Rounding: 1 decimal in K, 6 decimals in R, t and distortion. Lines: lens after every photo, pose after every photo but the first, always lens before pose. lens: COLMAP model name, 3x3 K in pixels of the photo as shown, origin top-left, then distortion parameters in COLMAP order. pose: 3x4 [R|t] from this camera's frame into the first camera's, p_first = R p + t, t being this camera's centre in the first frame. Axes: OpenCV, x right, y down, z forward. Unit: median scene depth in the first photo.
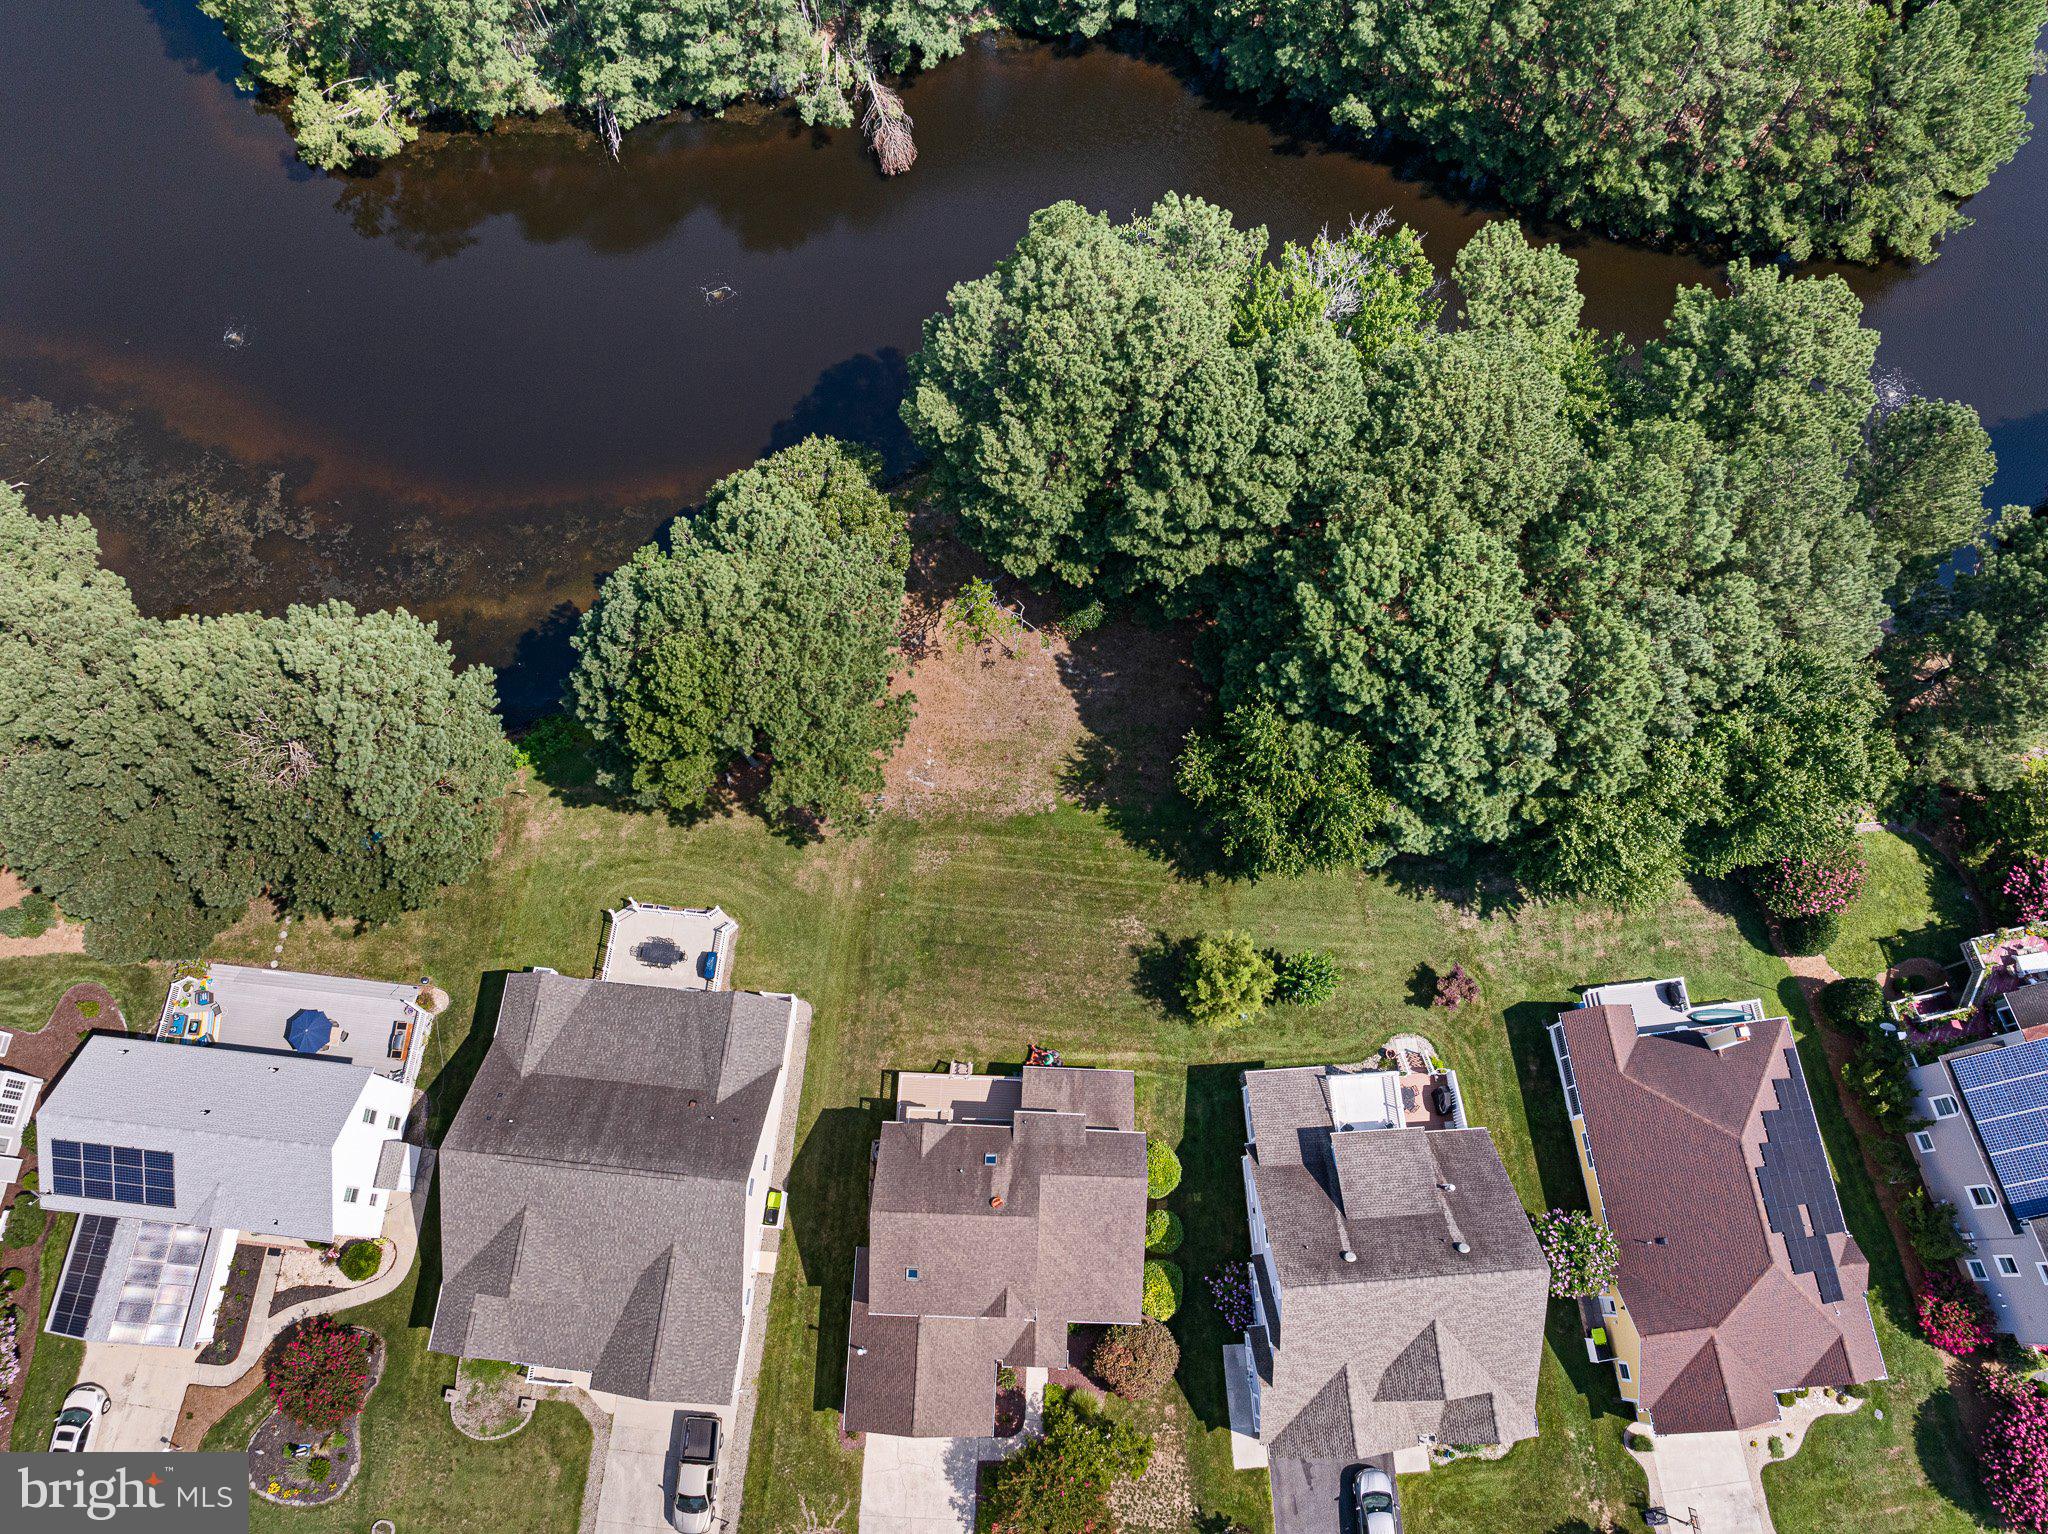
lens RADIAL K [[1451.3, 0, 1036.6], [0, 1451.3, 770.4], [0, 0, 1]] dist [-0.033756, 0.004964]
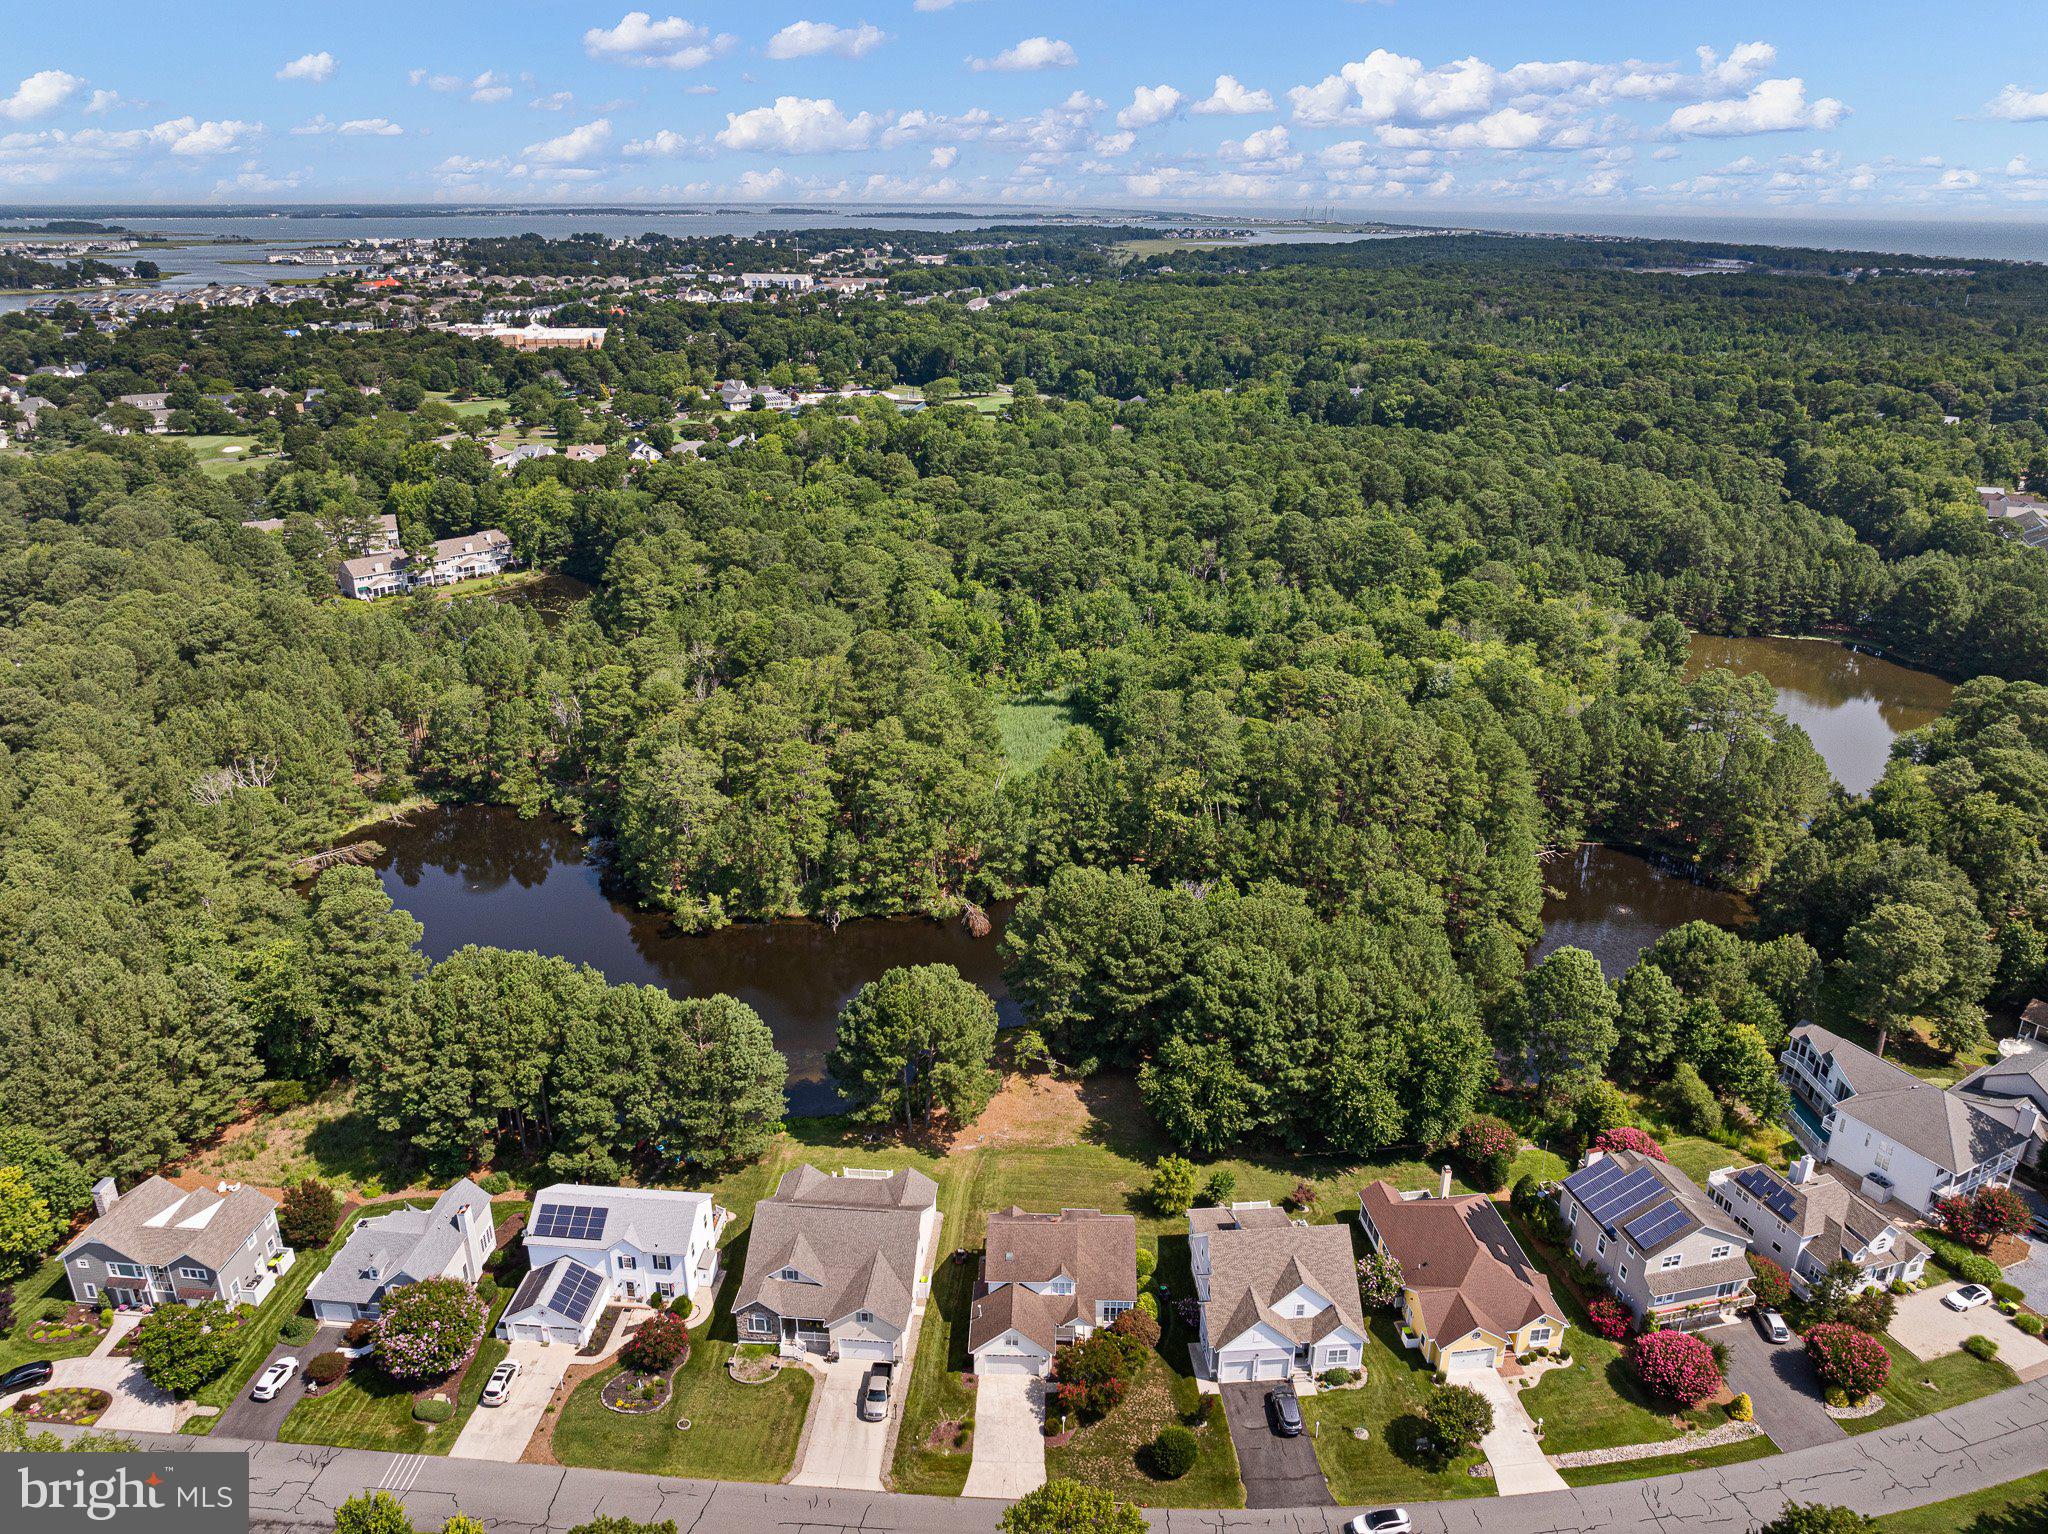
lens RADIAL K [[1453.9, 0, 1030.9], [0, 1453.9, 765.5], [0, 0, 1]] dist [-0.032787, -0.003790]
pose [[0.999876, -0.003307, 0.015398, -0.079908], [0.013703, 0.664587, -0.747085, 1.220968], [-0.007763, 0.747204, 0.664550, -0.638068]]
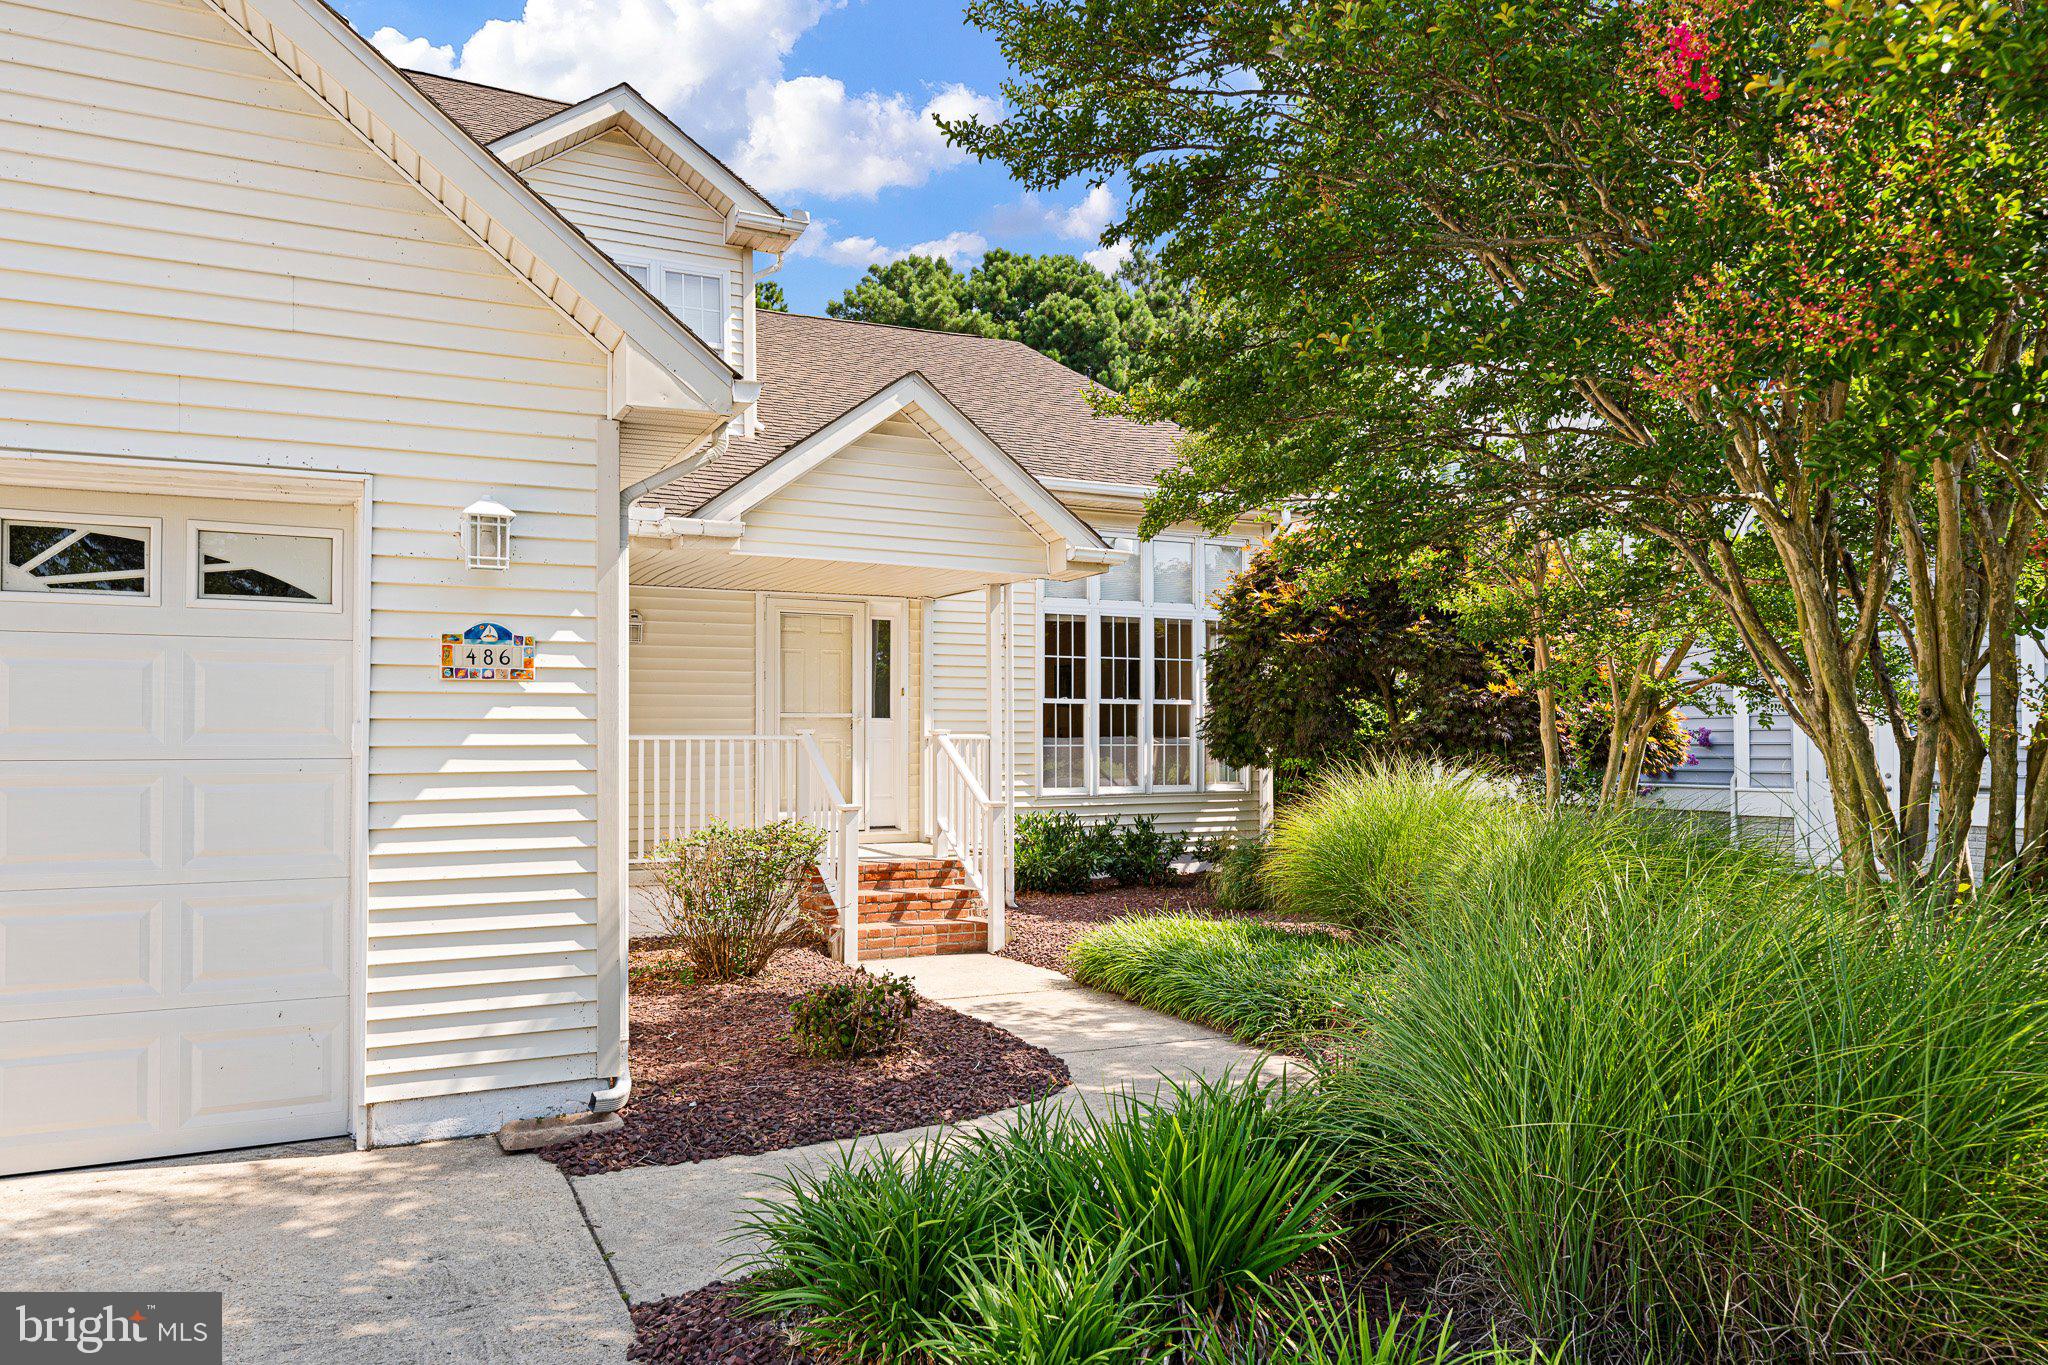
lens RADIAL K [[1362.1, 0, 1026.2], [0, 1362.1, 757.8], [0, 0, 1]] dist [-0.005427, -0.001422]
pose [[0.879849, -0.009492, 0.475158, -0.050066], [0.448008, 0.350215, -0.822580, 0.510390], [-0.158600, 0.936621, 0.312389, 0.945367]]
